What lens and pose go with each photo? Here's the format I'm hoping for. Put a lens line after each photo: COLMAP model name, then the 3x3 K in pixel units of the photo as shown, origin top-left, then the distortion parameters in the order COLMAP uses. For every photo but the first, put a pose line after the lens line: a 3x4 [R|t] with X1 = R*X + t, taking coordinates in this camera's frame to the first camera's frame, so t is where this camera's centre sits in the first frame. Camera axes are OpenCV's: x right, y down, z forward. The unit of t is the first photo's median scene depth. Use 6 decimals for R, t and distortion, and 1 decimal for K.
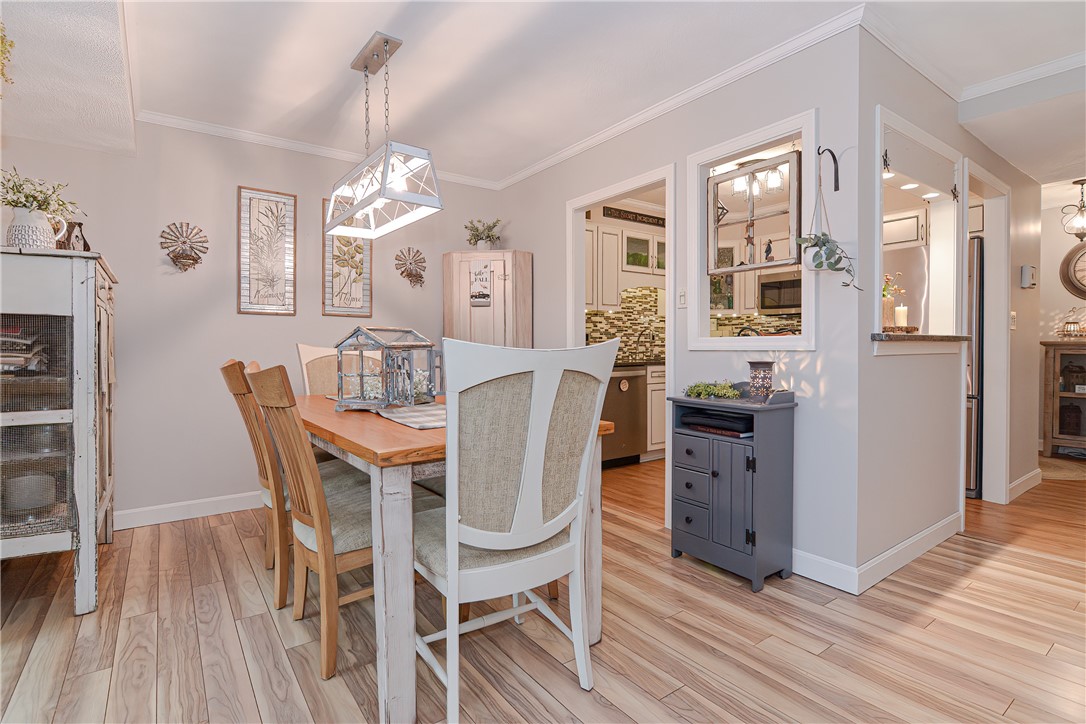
lens RADIAL K [[529.9, 0, 541.1], [0, 529.9, 345.6], [0, 0, 1]] dist [0.006248, -0.001985]
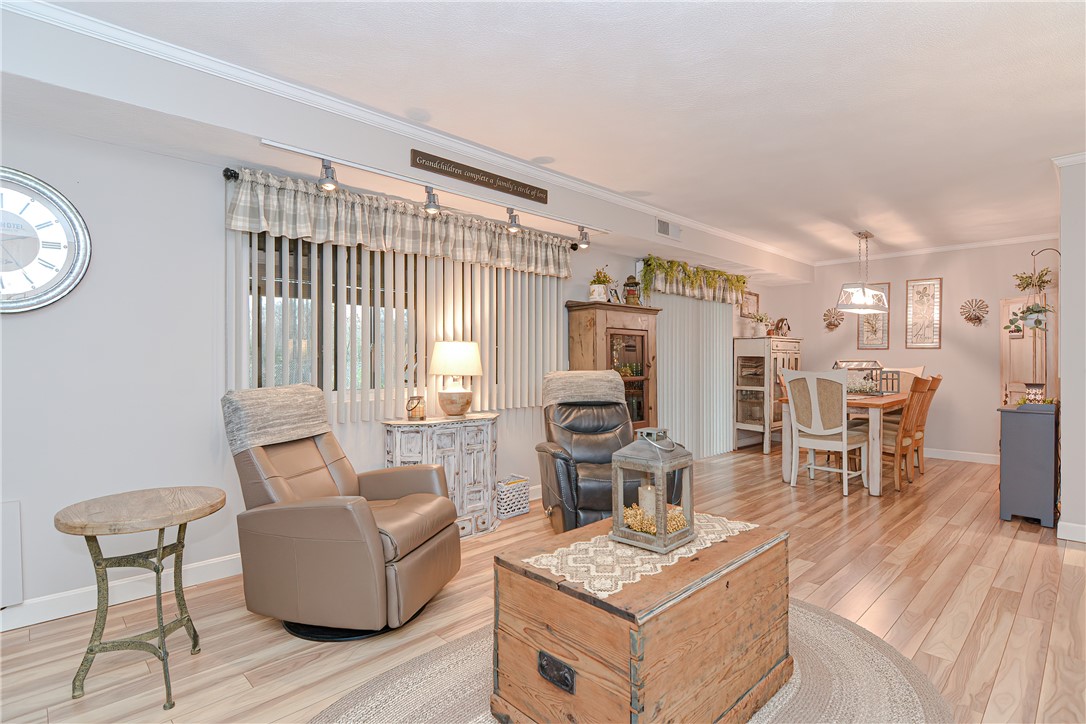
lens RADIAL K [[529.9, 0, 544.9], [0, 529.9, 359.8], [0, 0, 1]] dist [0.006248, -0.001985]
pose [[0.142366, 0.003994, -0.989806, 1.681729], [-0.001111, 0.999992, 0.003875, -0.040830], [0.989813, 0.000548, 0.142369, -0.593588]]
